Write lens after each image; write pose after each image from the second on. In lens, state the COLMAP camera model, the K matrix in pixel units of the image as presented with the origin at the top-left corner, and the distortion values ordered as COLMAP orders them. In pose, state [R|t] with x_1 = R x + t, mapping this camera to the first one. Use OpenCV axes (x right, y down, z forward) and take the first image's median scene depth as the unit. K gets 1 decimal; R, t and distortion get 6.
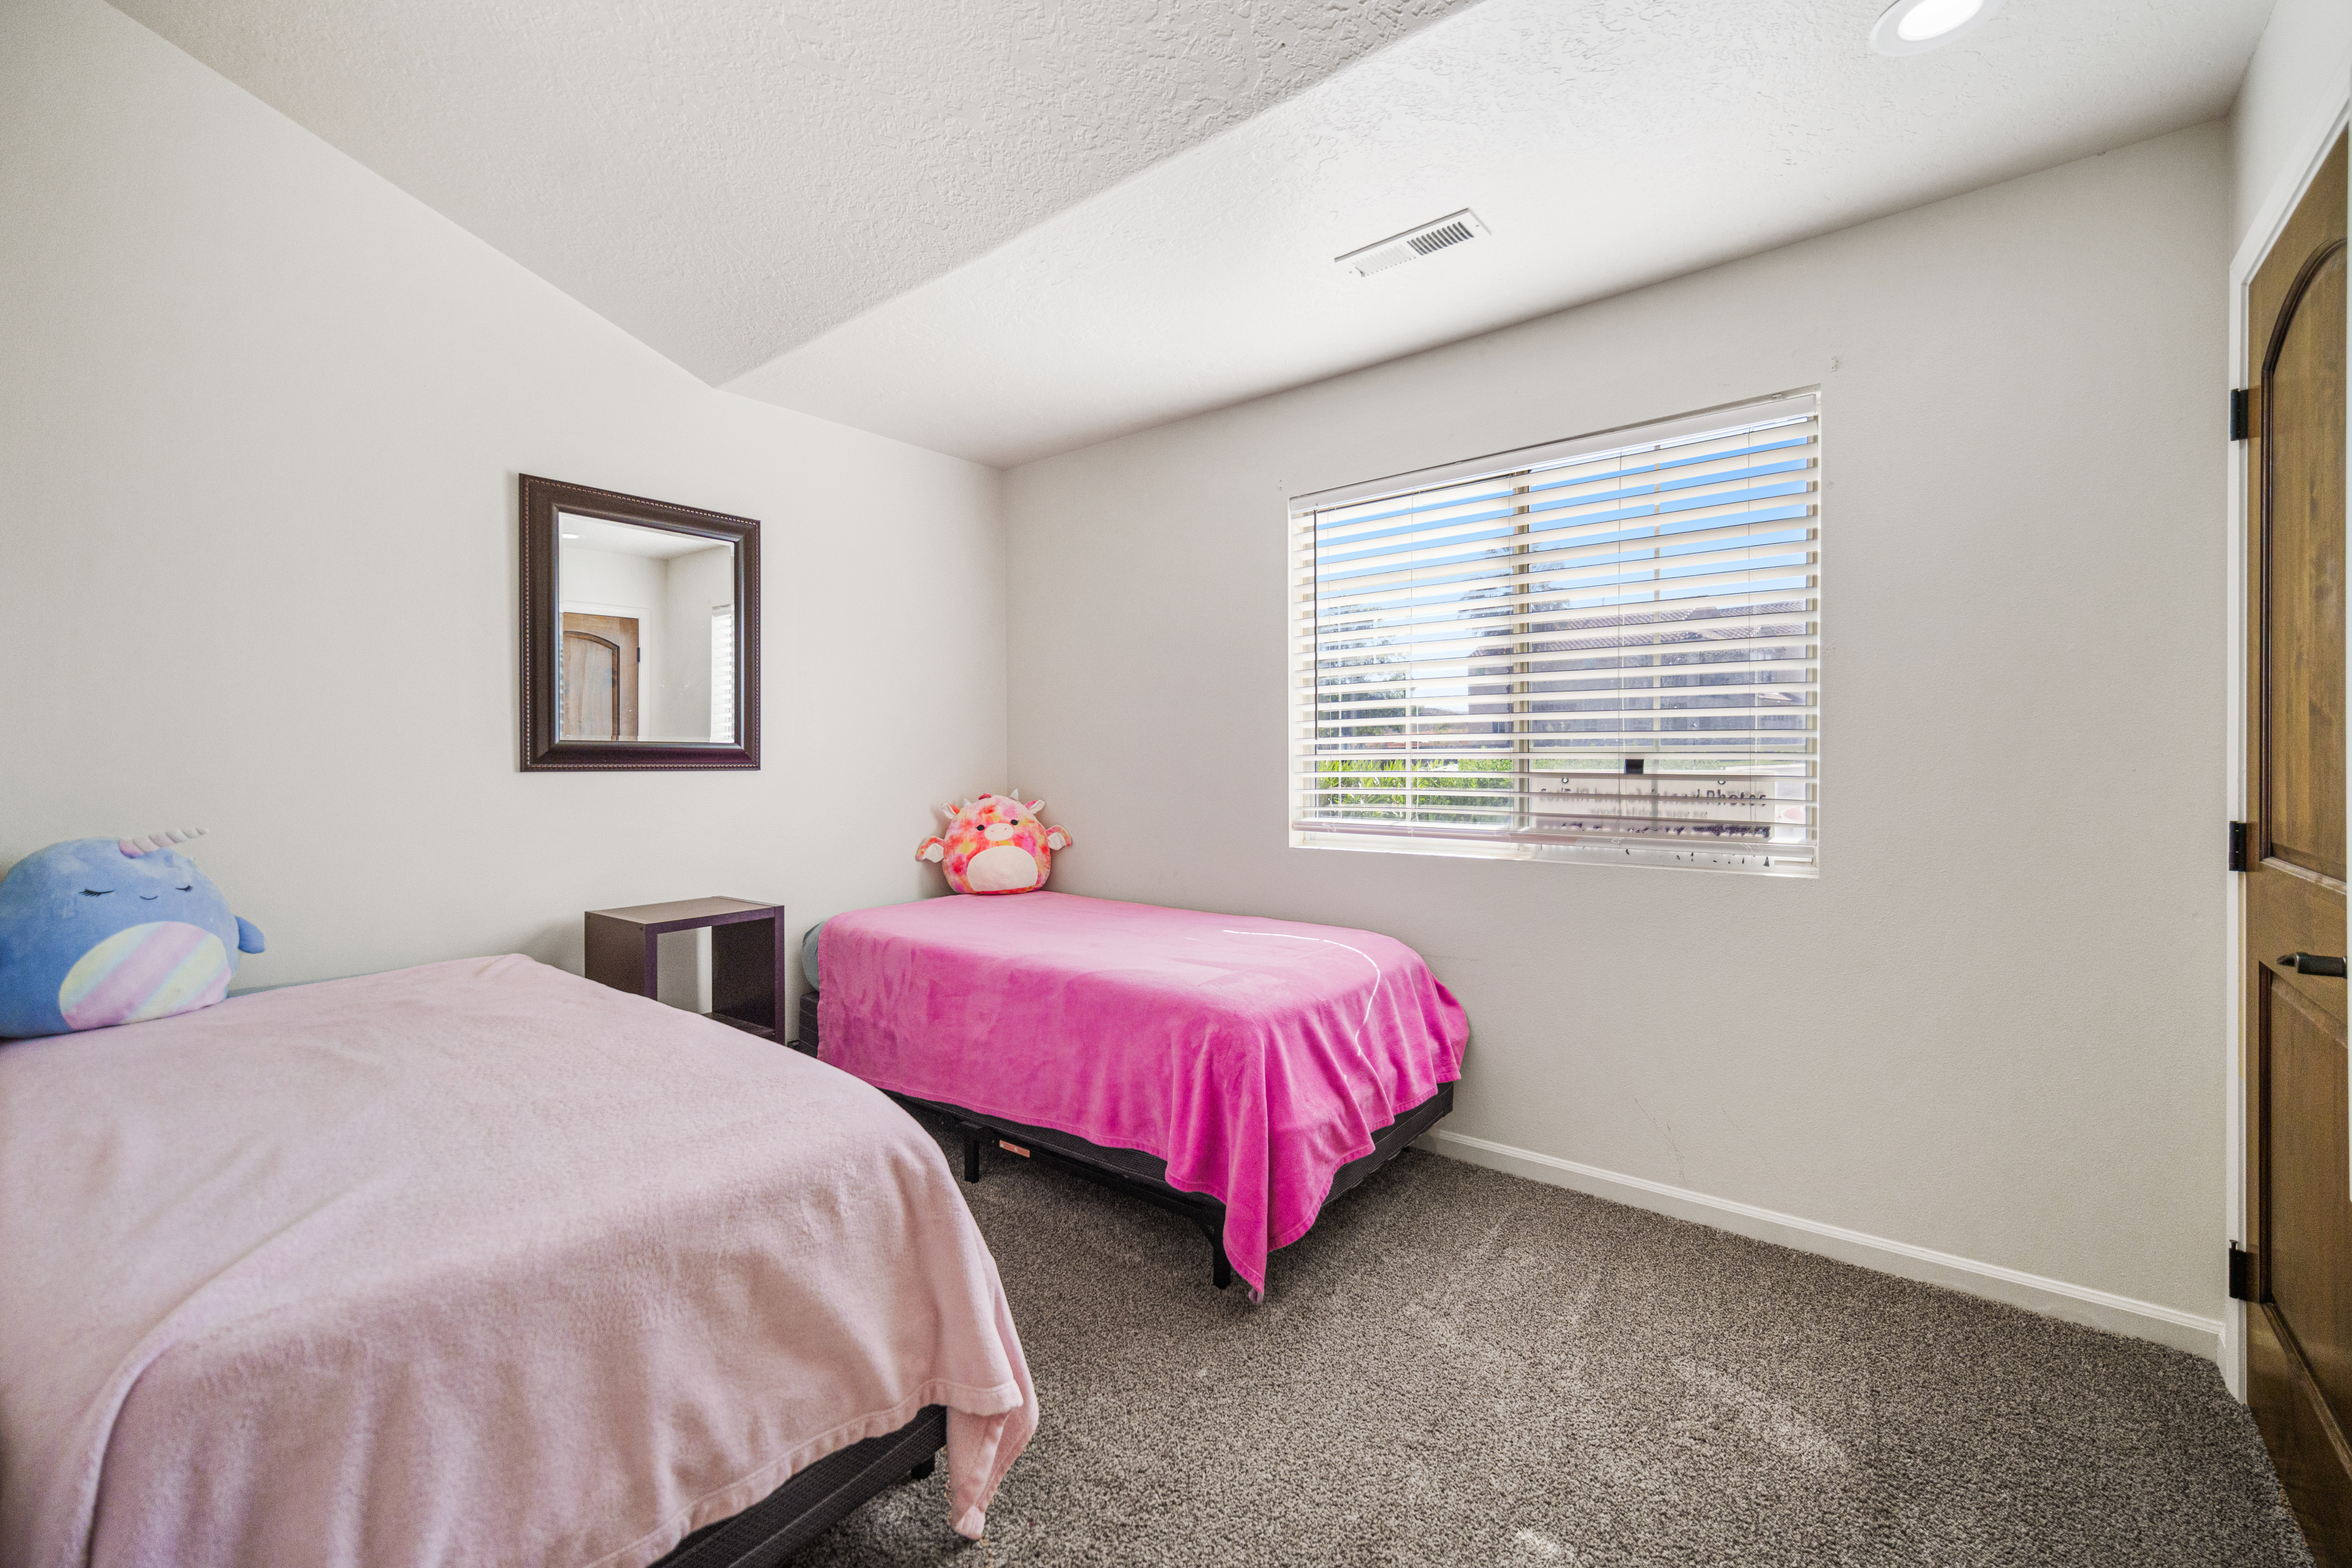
lens RADIAL K [[978.6, 0, 1190.4], [0, 978.6, 773.3], [0, 0, 1]] dist [-0.000074, -0.001256]
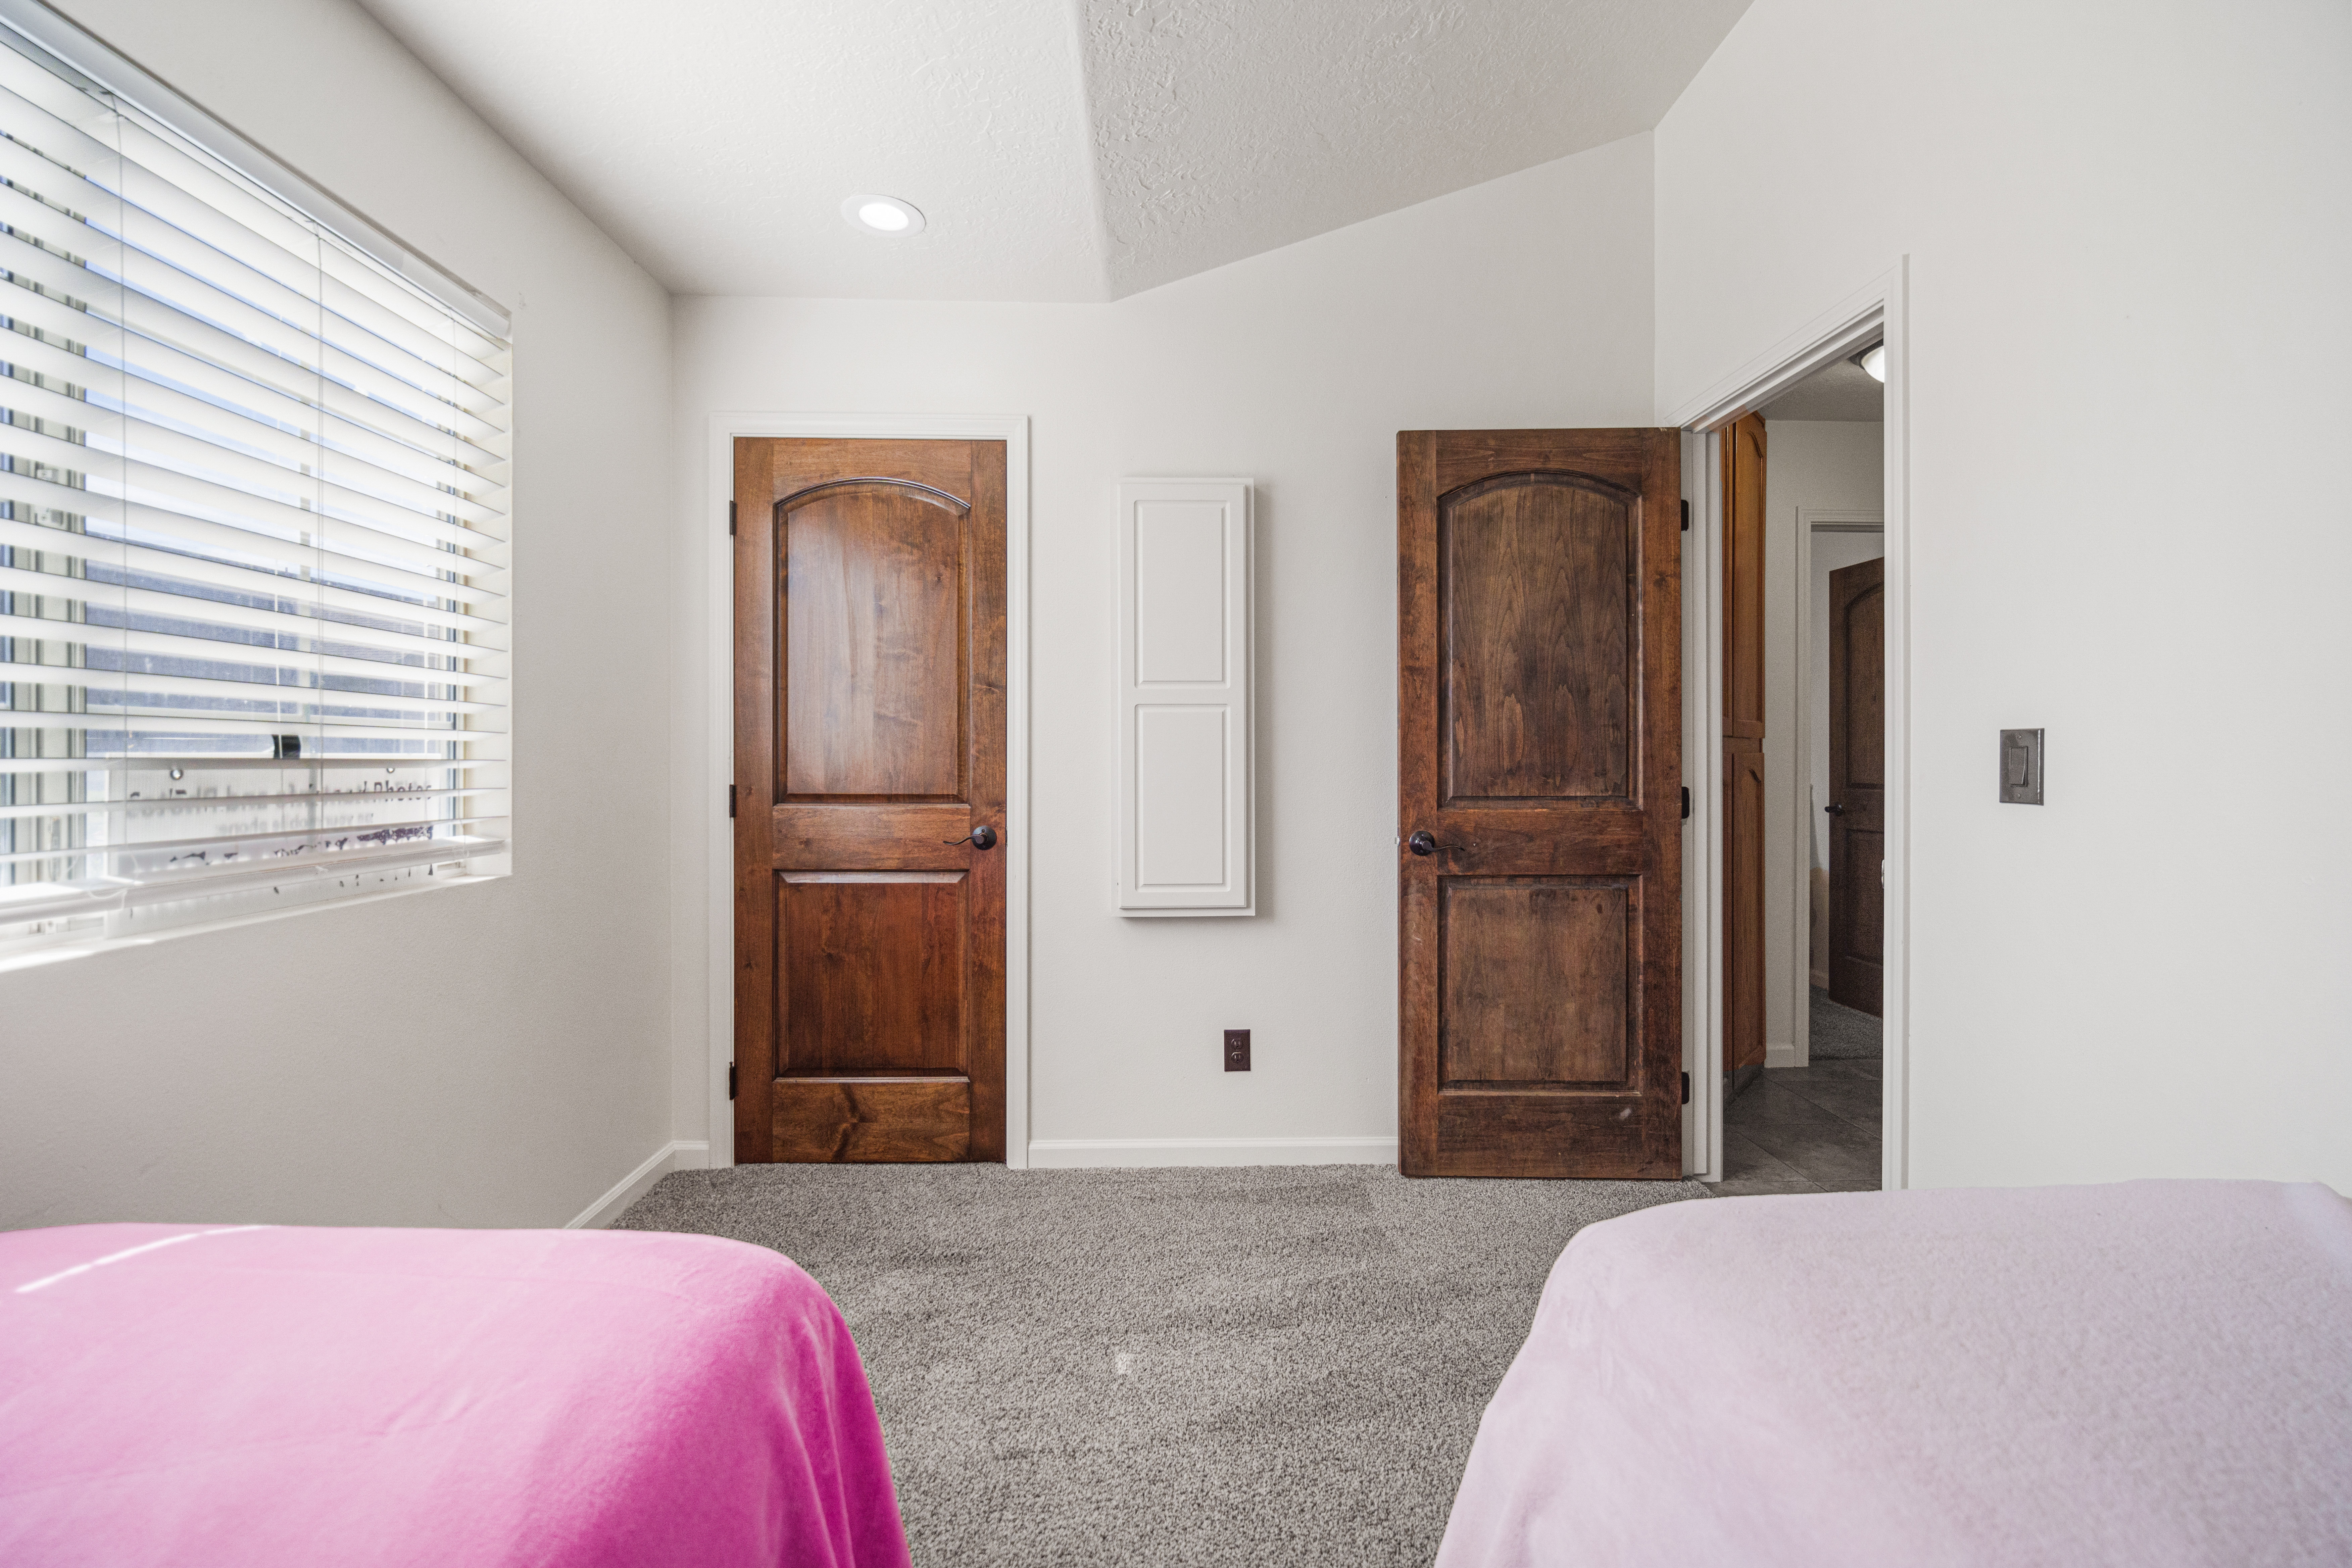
lens RADIAL K [[978.6, 0, 1164.3], [0, 978.6, 765.8], [0, 0, 1]] dist [-0.000074, -0.001256]
pose [[-0.648837, -0.017817, 0.760719, -0.355321], [-0.007496, 0.999827, 0.017024, -0.009659], [-0.760891, 0.005344, -0.648858, 0.990336]]
